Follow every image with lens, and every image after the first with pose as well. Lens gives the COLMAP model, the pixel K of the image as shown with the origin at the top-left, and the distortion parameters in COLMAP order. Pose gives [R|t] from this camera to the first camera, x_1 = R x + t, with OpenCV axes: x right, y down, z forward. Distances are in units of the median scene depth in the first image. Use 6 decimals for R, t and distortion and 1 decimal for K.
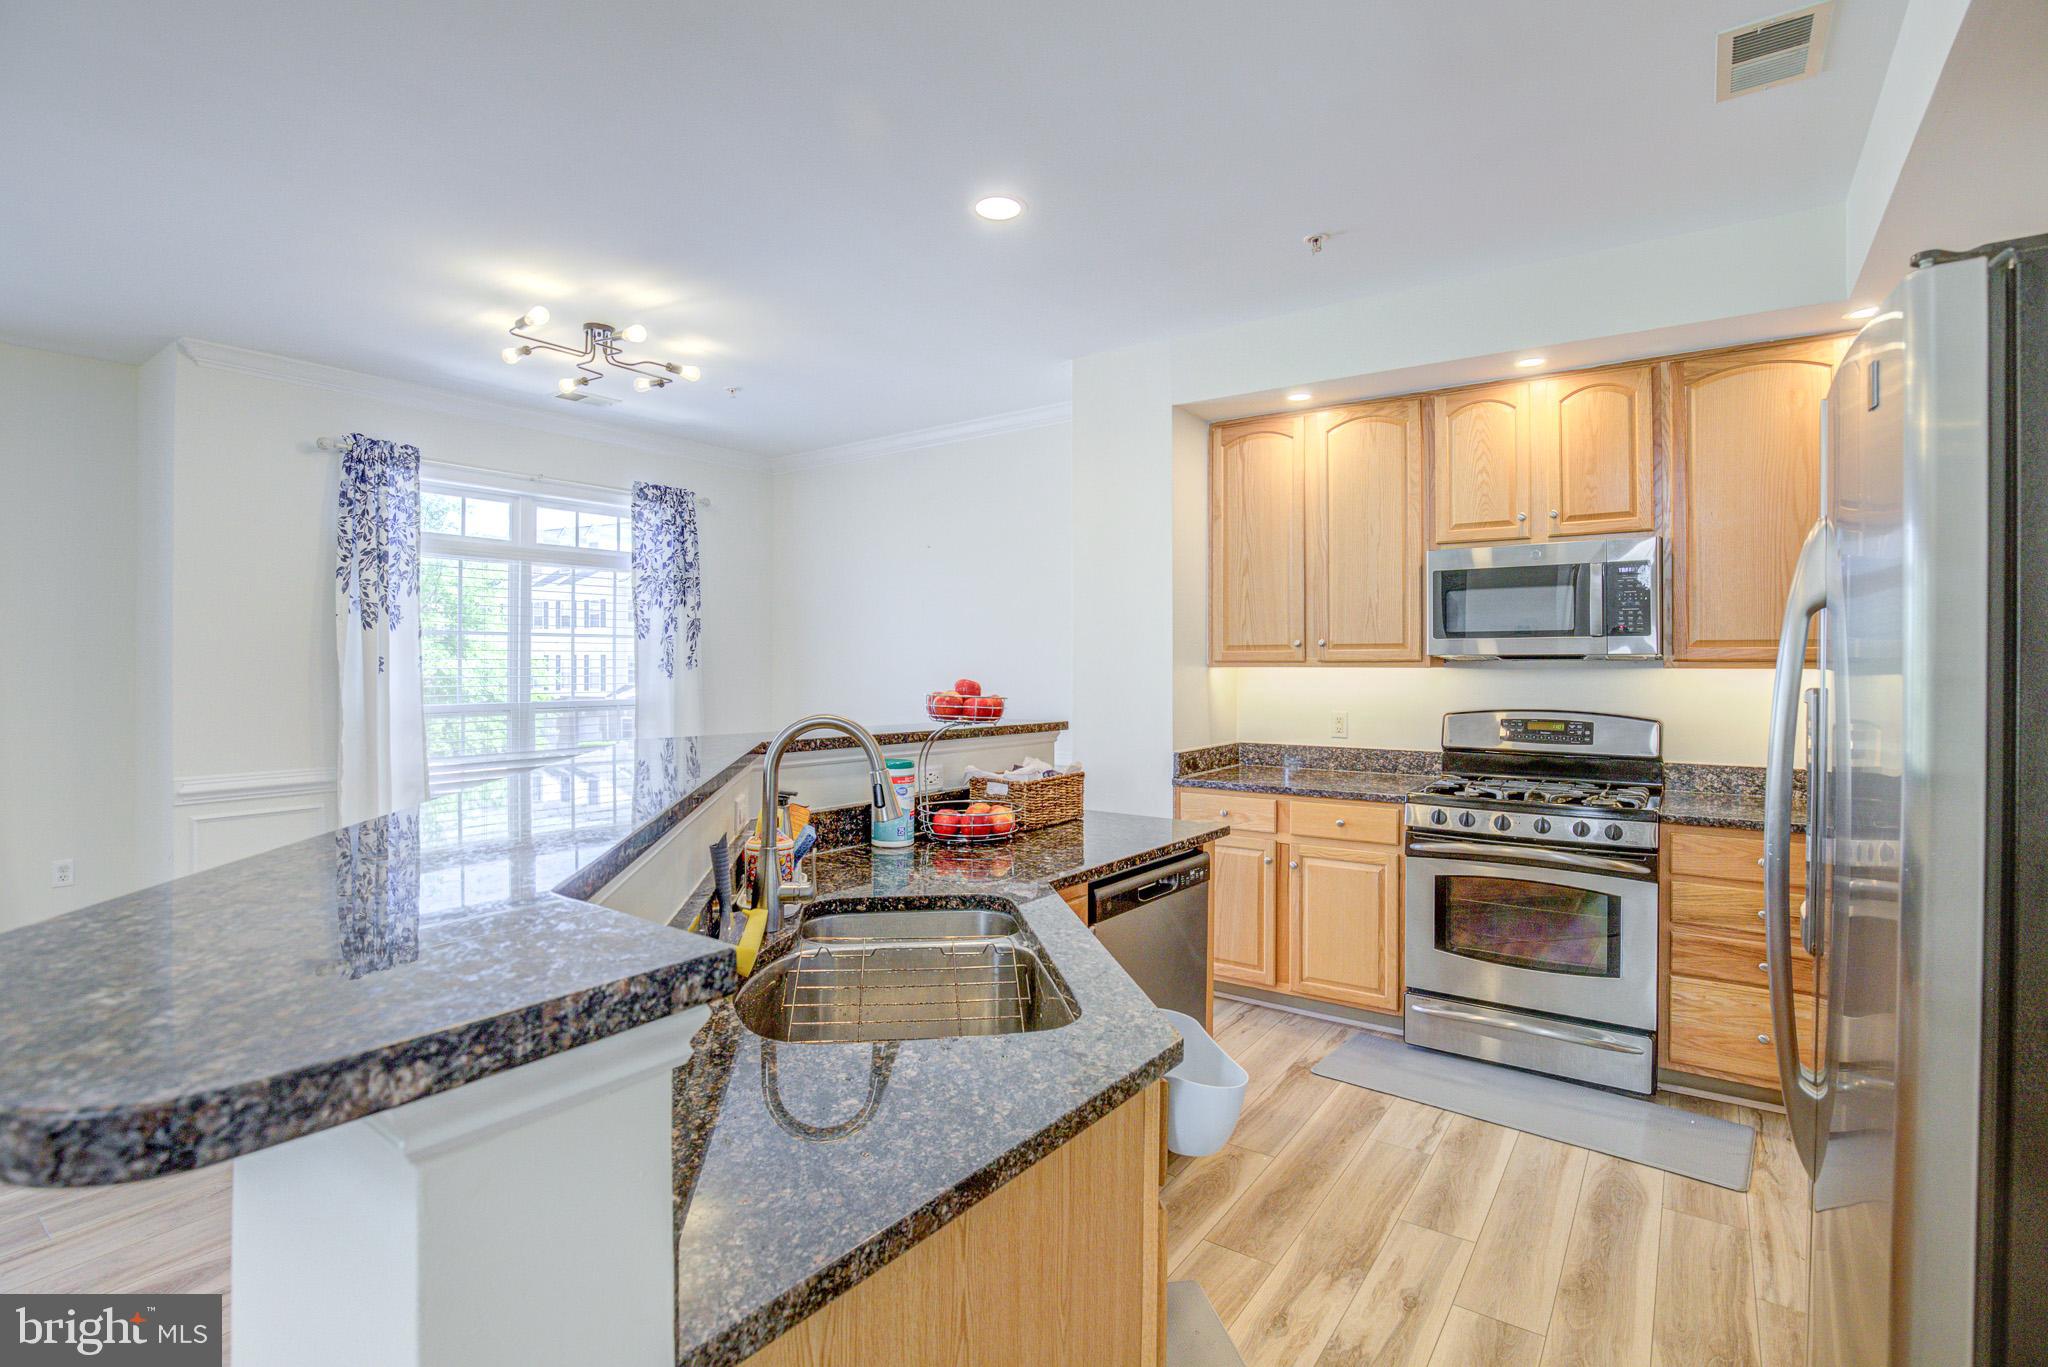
lens RADIAL K [[961.3, 0, 1038.9], [0, 961.3, 670.3], [0, 0, 1]] dist [-0.026385, -0.000168]
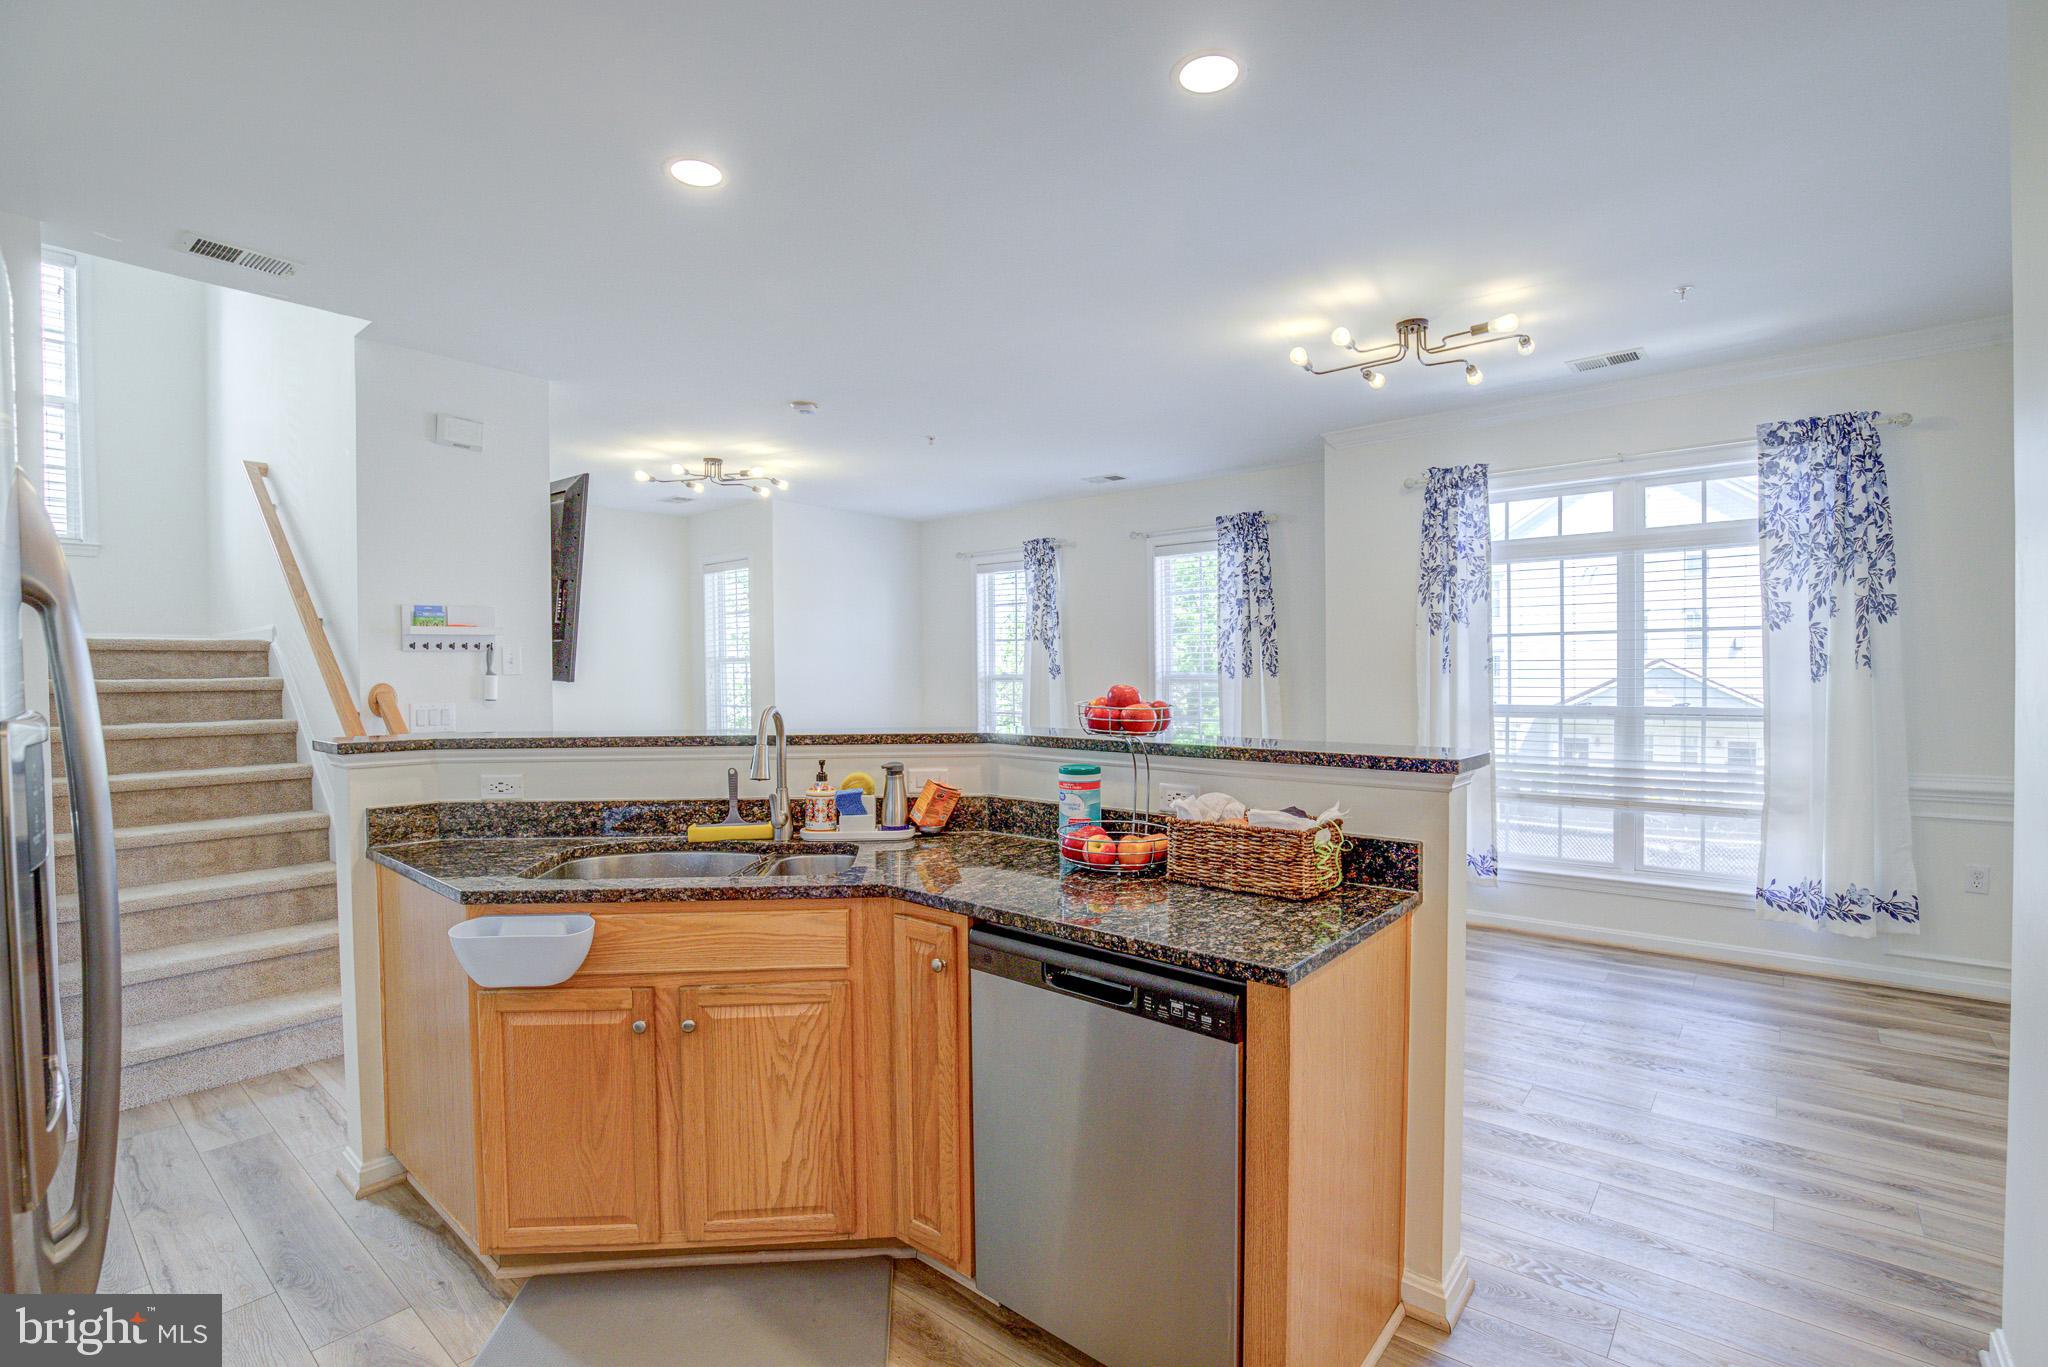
lens RADIAL K [[938.0, 0, 1013.9], [0, 938.0, 692.4], [0, 0, 1]] dist [-0.022865, 0.000642]
pose [[-0.085880, 0.021929, -0.996064, 0.446300], [0.002970, 0.999759, 0.021755, -0.000851], [0.996301, -0.001090, -0.085925, 0.558960]]
